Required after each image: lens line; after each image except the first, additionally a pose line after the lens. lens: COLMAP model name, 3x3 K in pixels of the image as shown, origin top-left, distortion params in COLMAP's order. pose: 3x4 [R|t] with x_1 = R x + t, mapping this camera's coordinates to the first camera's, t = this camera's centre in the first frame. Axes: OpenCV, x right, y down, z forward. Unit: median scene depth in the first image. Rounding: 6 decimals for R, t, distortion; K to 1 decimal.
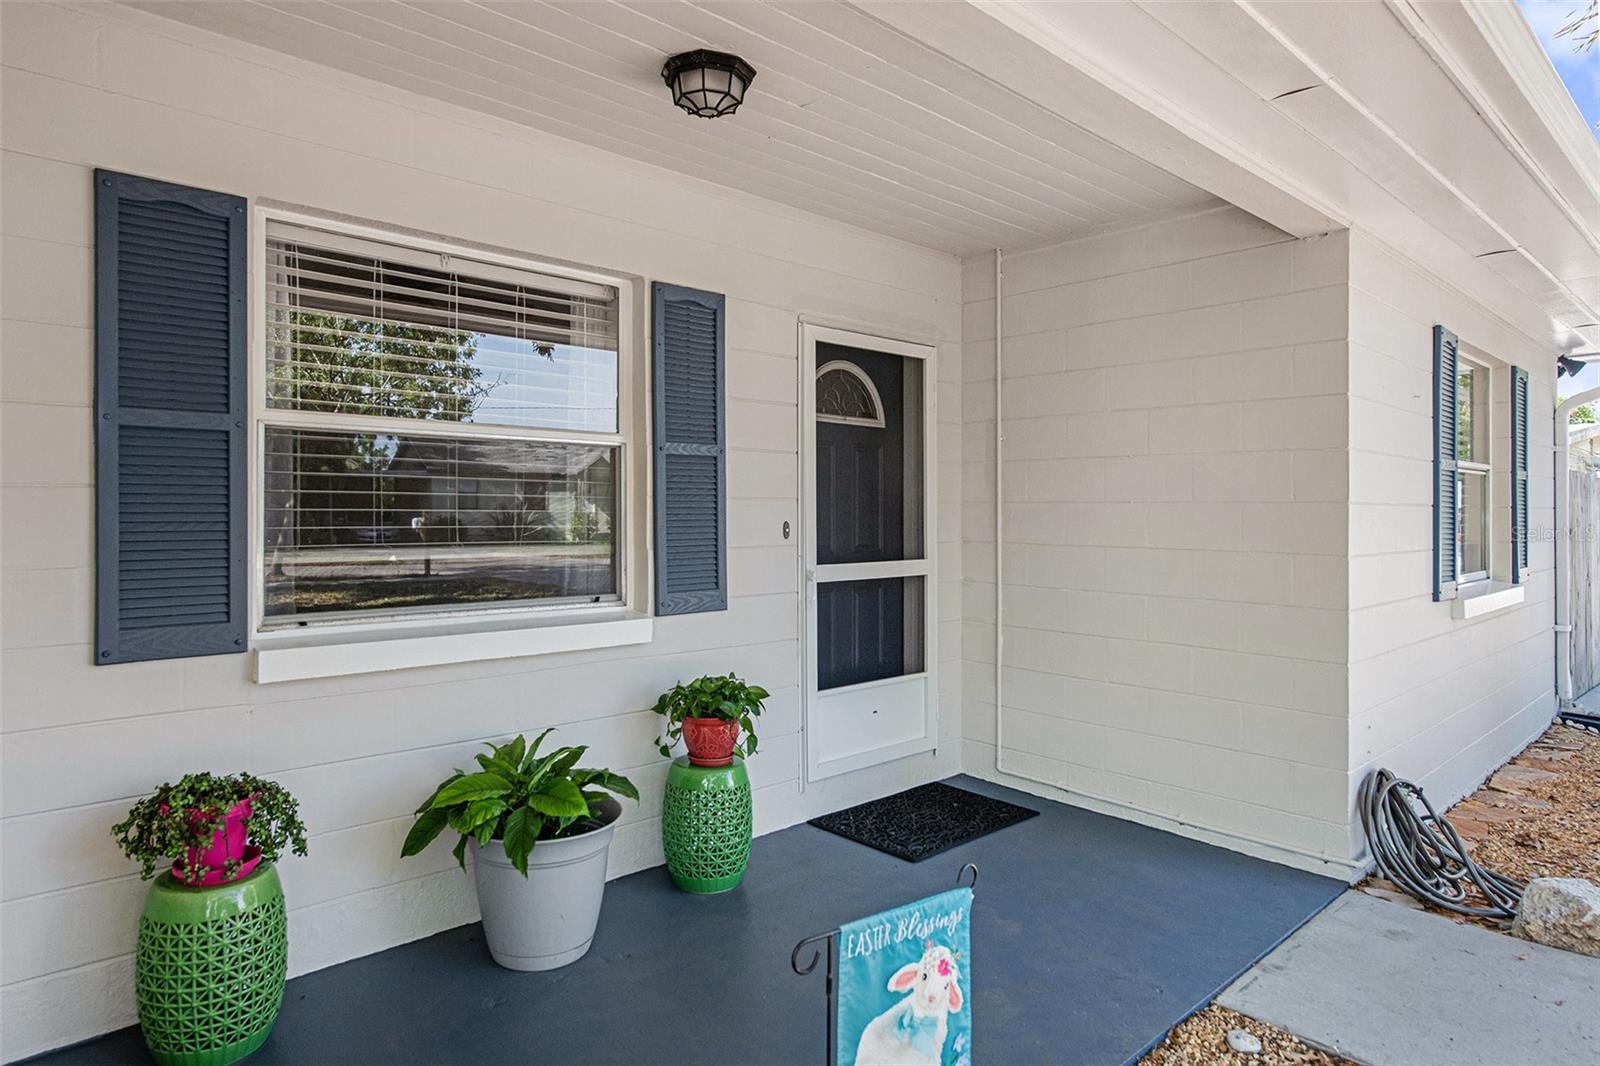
lens RADIAL K [[923.2, 0, 797.6], [0, 923.2, 526.5], [0, 0, 1]] dist [0.000231, 0.000106]
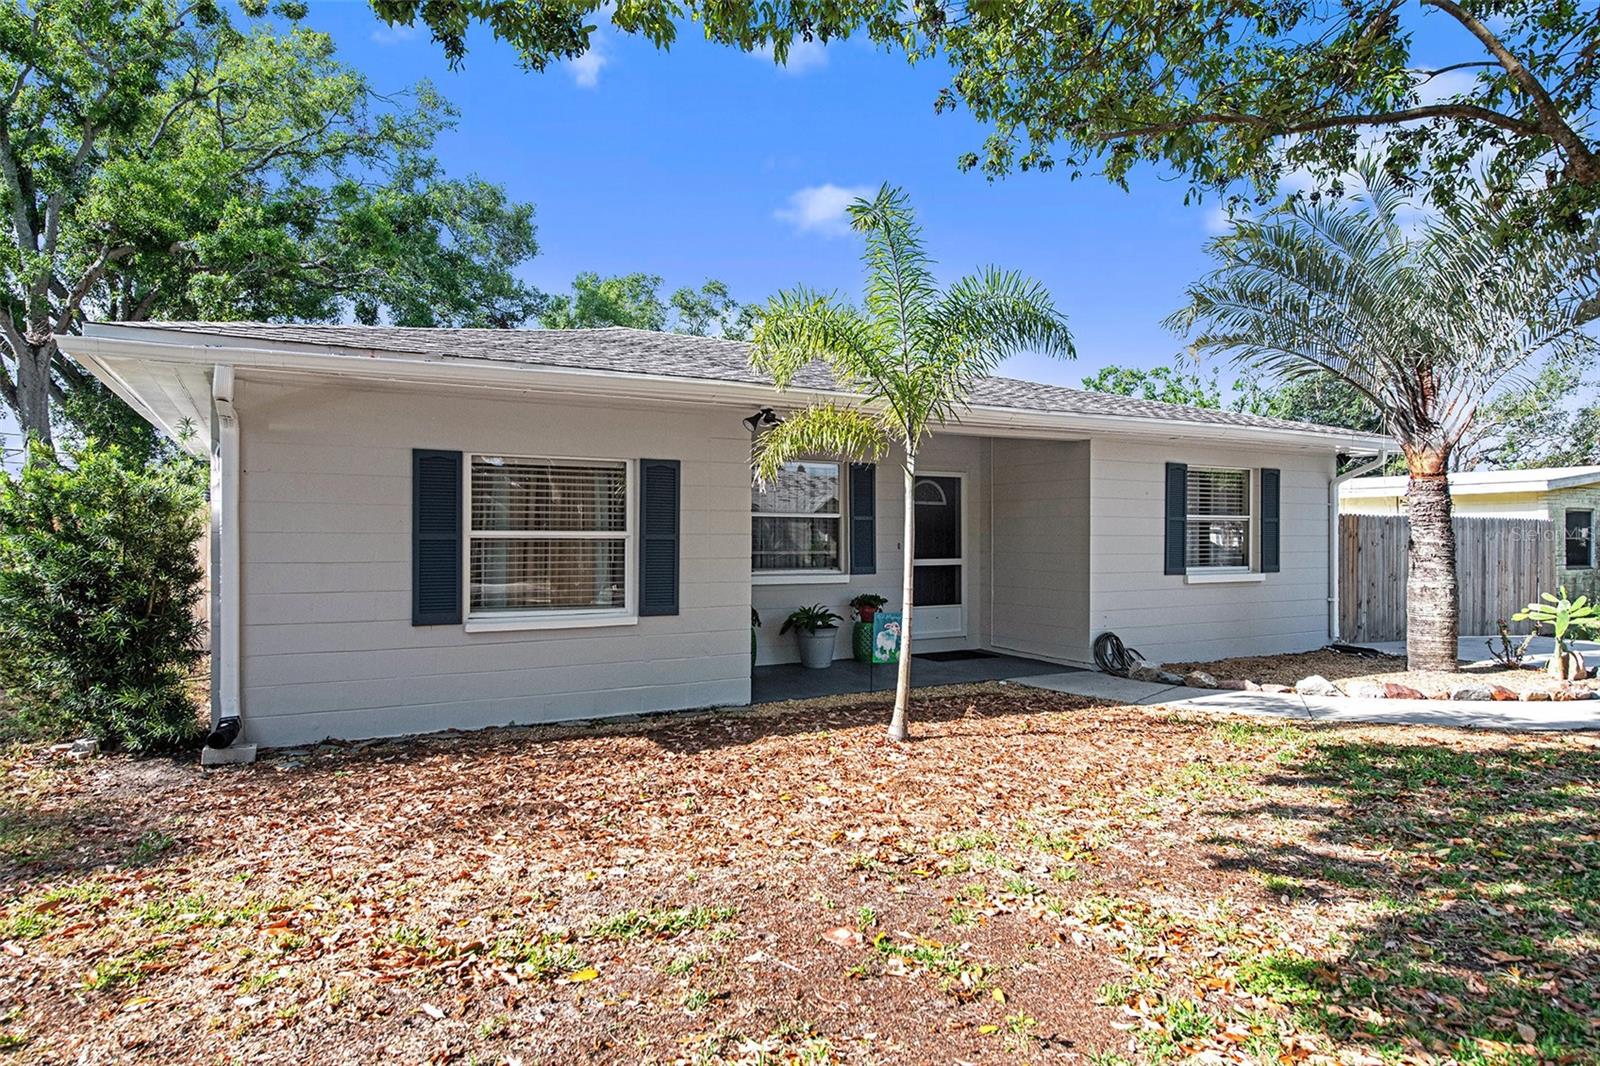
lens RADIAL K [[923.2, 0, 796.6], [0, 923.2, 538.9], [0, 0, 1]] dist [0.000231, 0.000106]
pose [[0.969074, -0.001781, -0.246765, 0.331489], [-0.002499, 0.999852, -0.017029, 0.026130], [0.246759, 0.017119, 0.968926, -1.555345]]
